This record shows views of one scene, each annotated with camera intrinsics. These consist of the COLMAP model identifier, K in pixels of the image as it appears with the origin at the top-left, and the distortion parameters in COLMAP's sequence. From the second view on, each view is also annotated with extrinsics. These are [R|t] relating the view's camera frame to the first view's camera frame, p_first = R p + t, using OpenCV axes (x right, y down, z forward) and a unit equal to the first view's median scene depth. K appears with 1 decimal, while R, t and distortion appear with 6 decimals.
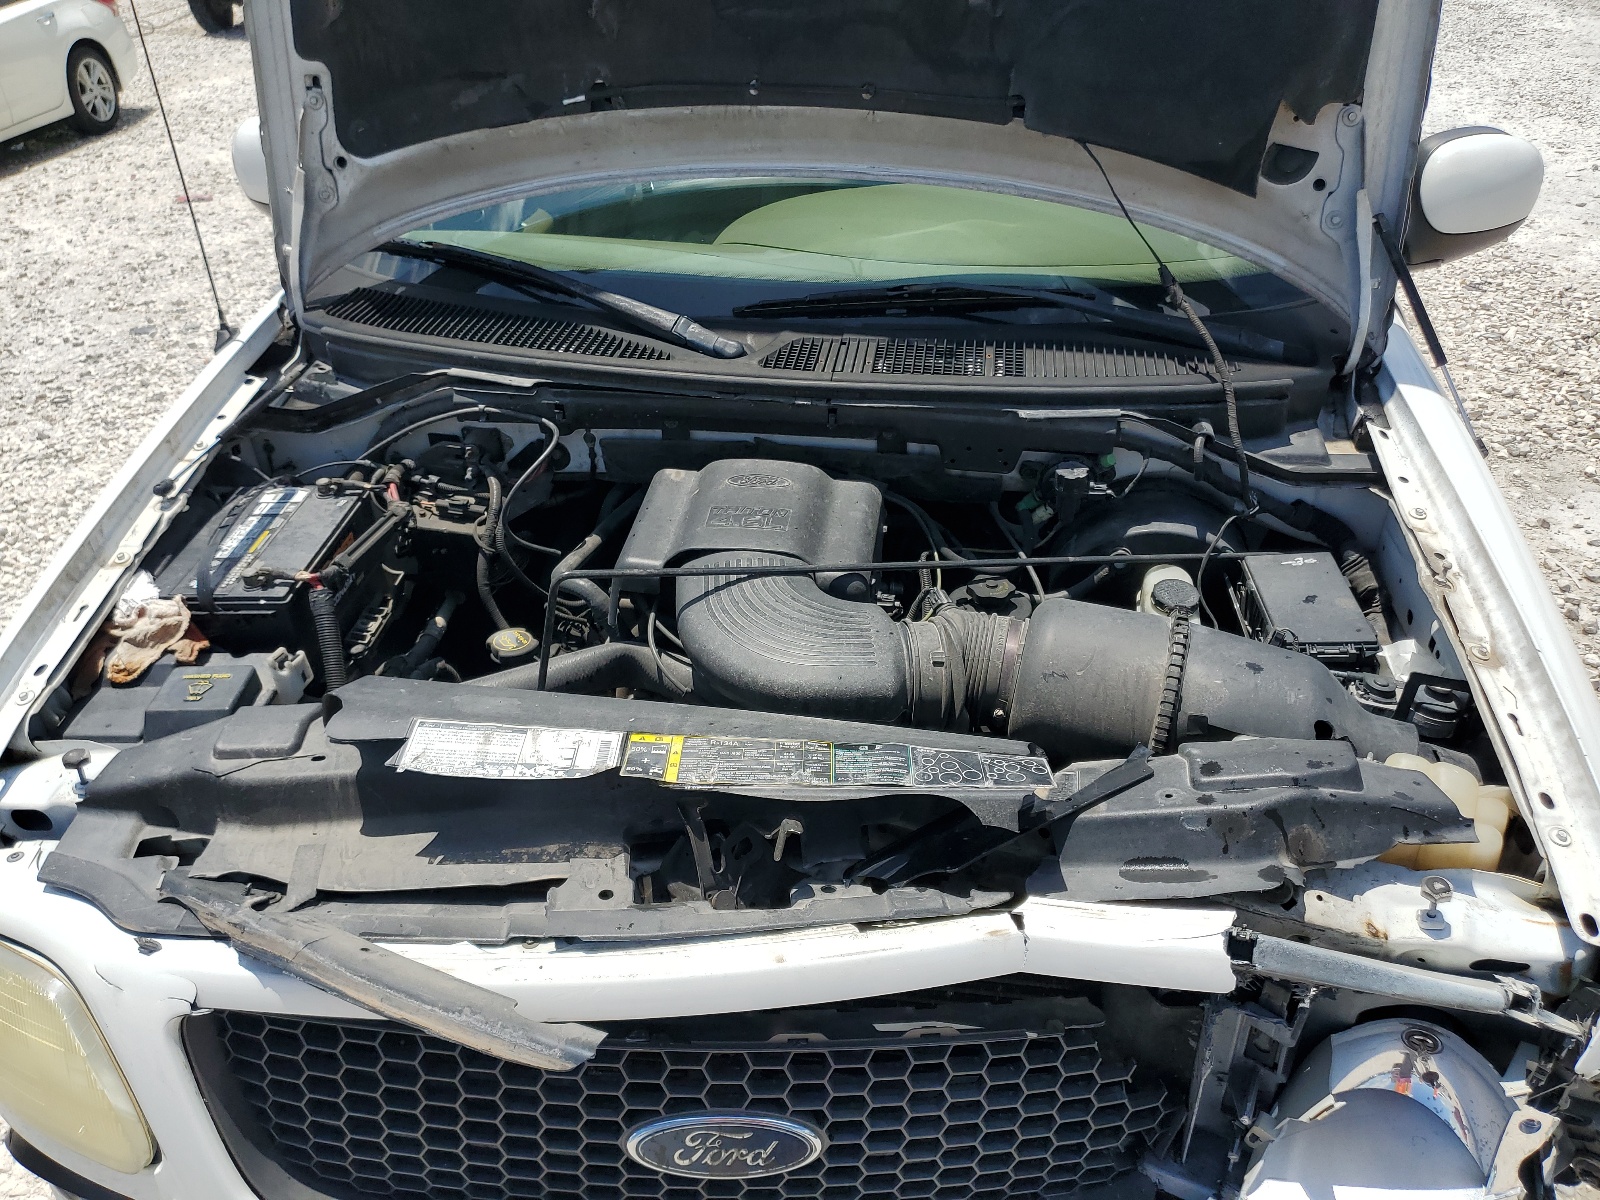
lens RADIAL K [[1242.5, 0, 768.7], [0, 1242.5, 599.7], [0, 0, 1]] dist [0.061811, -0.048878]
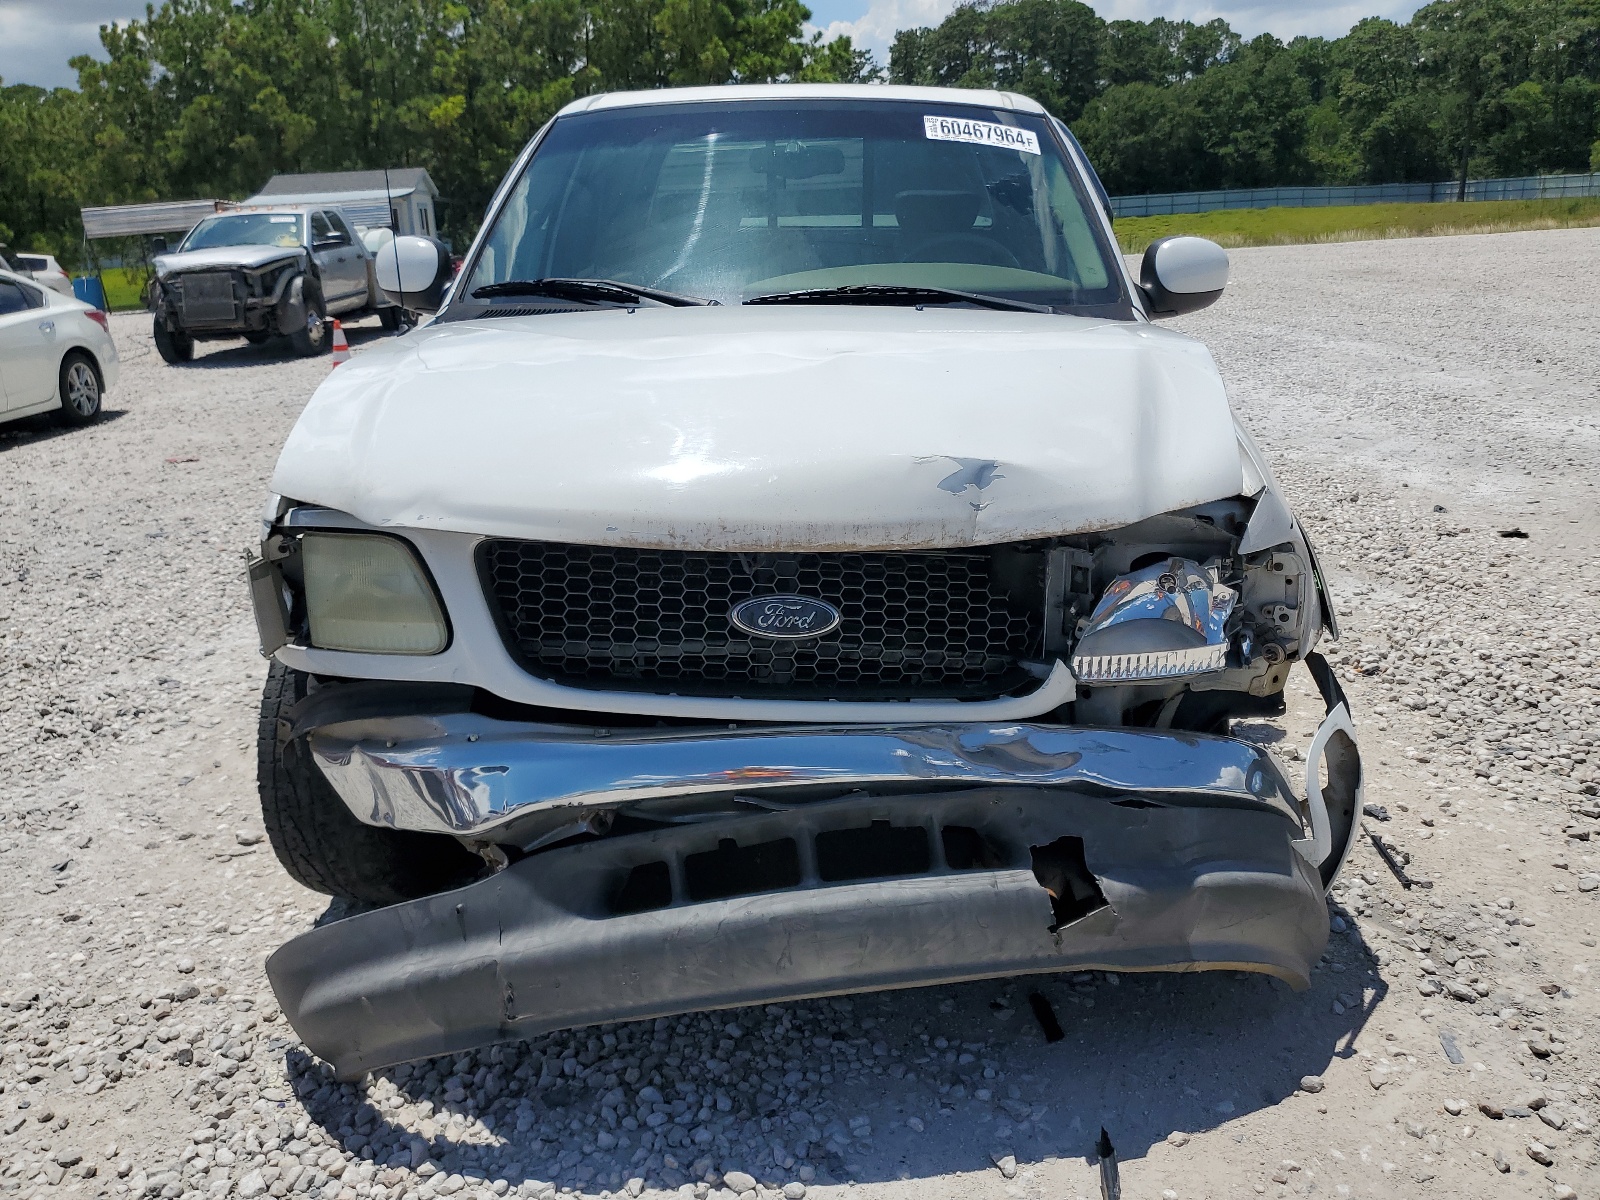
lens RADIAL K [[1242.5, 0, 768.7], [0, 1242.5, 599.7], [0, 0, 1]] dist [0.061811, -0.048878]
pose [[0.996529, -0.004197, 0.083137, -0.035172], [0.026249, 0.963618, -0.265992, 0.151022], [-0.078996, 0.267251, 0.960383, -0.118474]]
